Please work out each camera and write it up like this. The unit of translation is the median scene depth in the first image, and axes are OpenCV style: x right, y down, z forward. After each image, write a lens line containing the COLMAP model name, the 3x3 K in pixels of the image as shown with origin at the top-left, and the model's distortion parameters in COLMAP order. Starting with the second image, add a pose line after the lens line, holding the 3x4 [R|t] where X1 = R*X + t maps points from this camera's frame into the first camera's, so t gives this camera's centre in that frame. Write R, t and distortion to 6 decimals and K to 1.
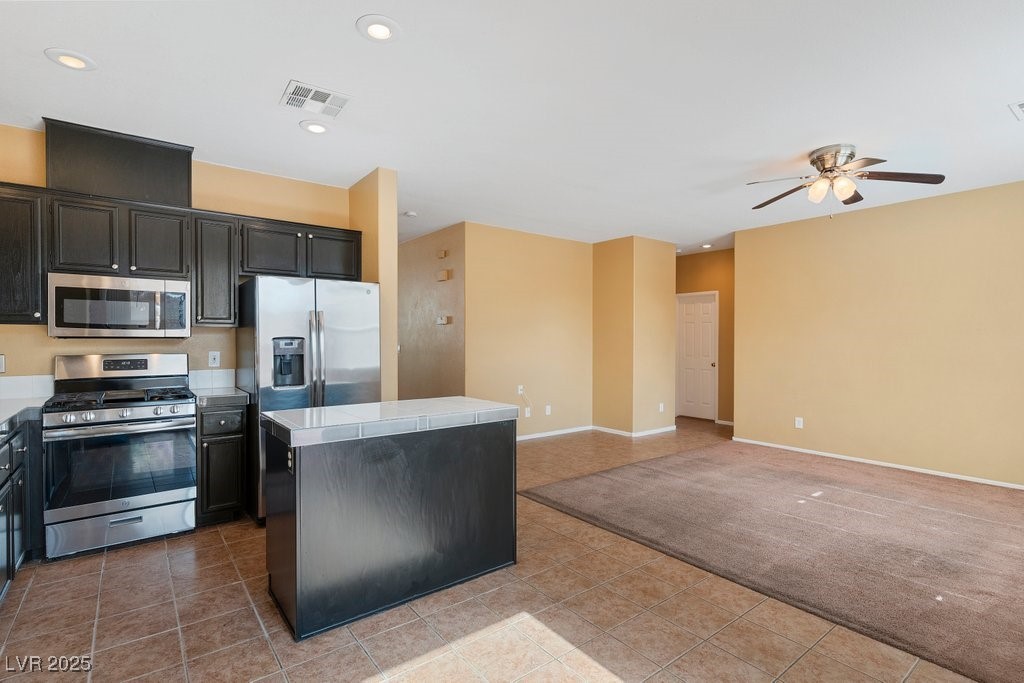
lens RADIAL K [[492.6, 0, 500.1], [0, 492.6, 342.2], [0, 0, 1]] dist [-0.001877, 0.000053]
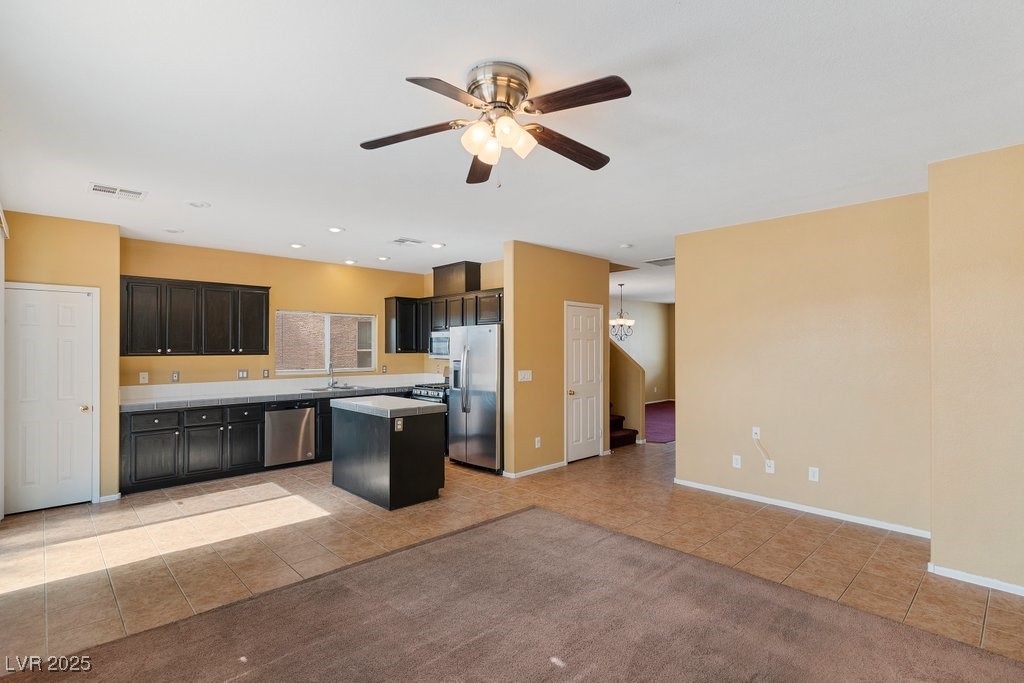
lens RADIAL K [[487.5, 0, 513.7], [0, 487.5, 345.7], [0, 0, 1]] dist [-0.001313, -0.000138]
pose [[0.124080, -0.004301, -0.992263, 1.538286], [-0.005395, 0.999973, -0.005010, -0.064731], [0.992258, 0.005975, 0.124053, 1.136613]]
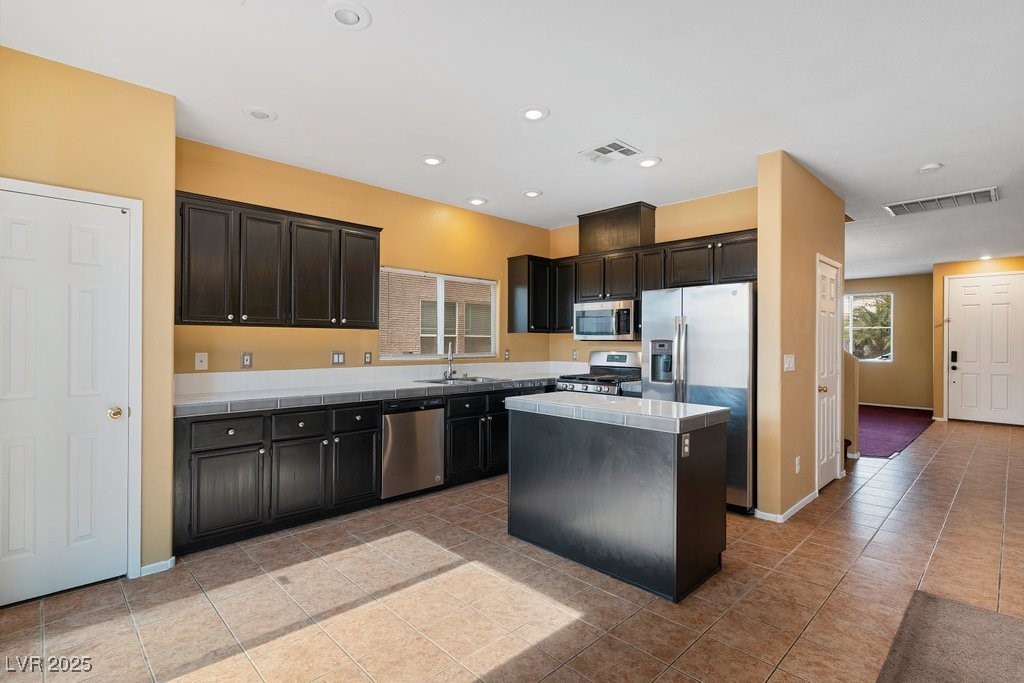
lens RADIAL K [[485.4, 0, 512.0], [0, 485.4, 341.5], [0, 0, 1]] dist [0.000373, -0.000136]
pose [[0.127440, -0.000175, -0.991846, 0.792619], [-0.012860, 0.999916, -0.001829, -0.000036], [0.991763, 0.012989, 0.127427, 0.573361]]
